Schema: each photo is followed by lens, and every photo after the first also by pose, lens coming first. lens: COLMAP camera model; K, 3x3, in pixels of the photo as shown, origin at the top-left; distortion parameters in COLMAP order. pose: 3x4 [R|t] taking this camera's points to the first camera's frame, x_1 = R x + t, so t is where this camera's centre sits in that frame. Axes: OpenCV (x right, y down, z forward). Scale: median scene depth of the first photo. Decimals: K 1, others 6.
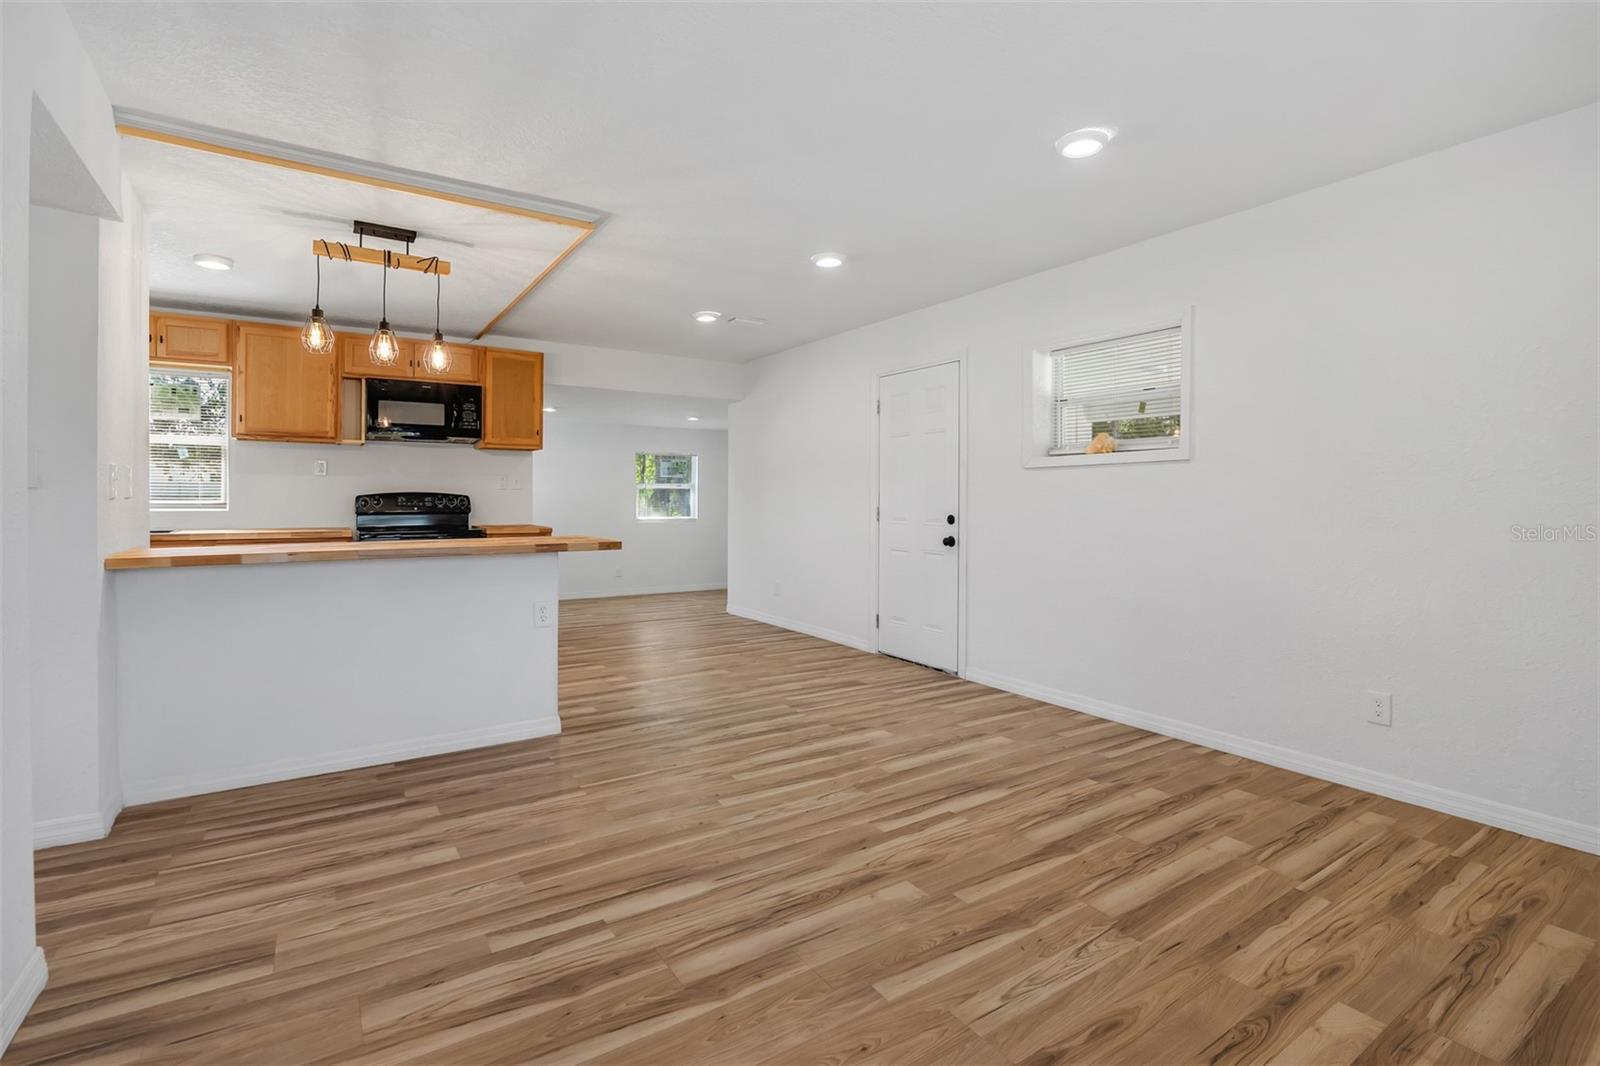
lens RADIAL K [[743.5, 0, 793.8], [0, 743.5, 490.5], [0, 0, 1]] dist [-0.016363, 0.000486]
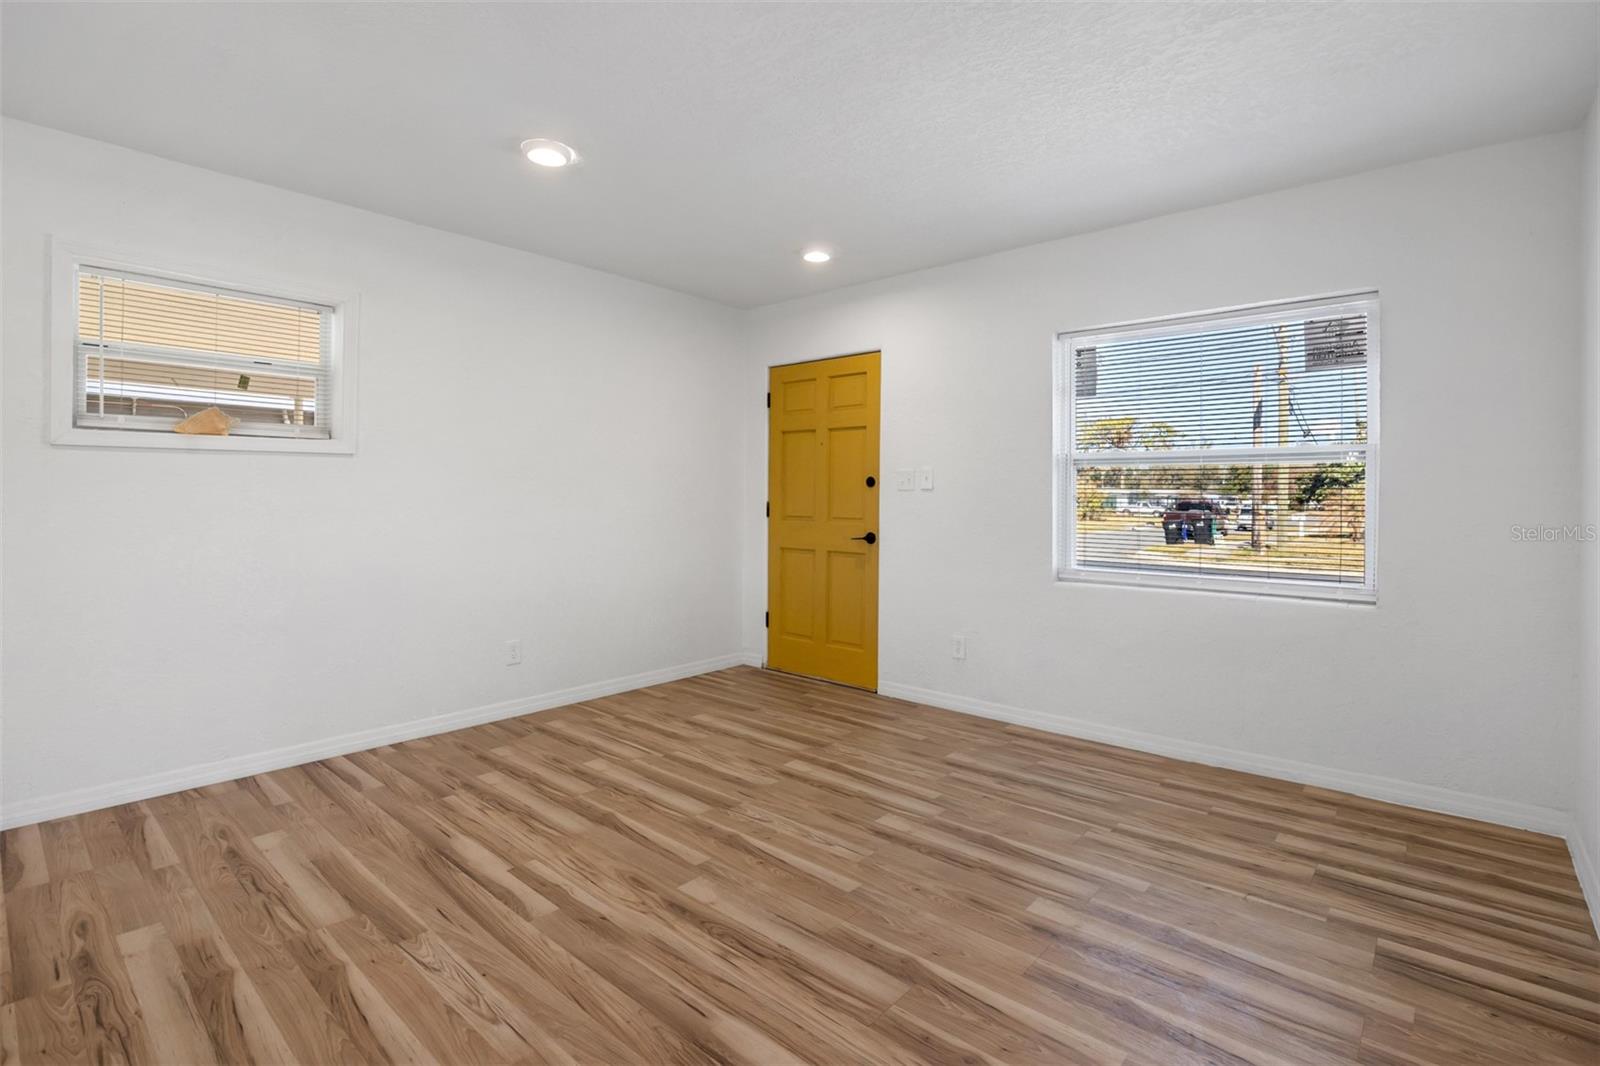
lens RADIAL K [[743.5, 0, 798.2], [0, 743.5, 527.6], [0, 0, 1]] dist [-0.016363, 0.000486]
pose [[-0.265588, -0.043292, 0.963114, -0.745586], [-0.016376, 0.999050, 0.040392, 0.004413], [-0.963947, -0.005044, -0.266045, 1.006876]]
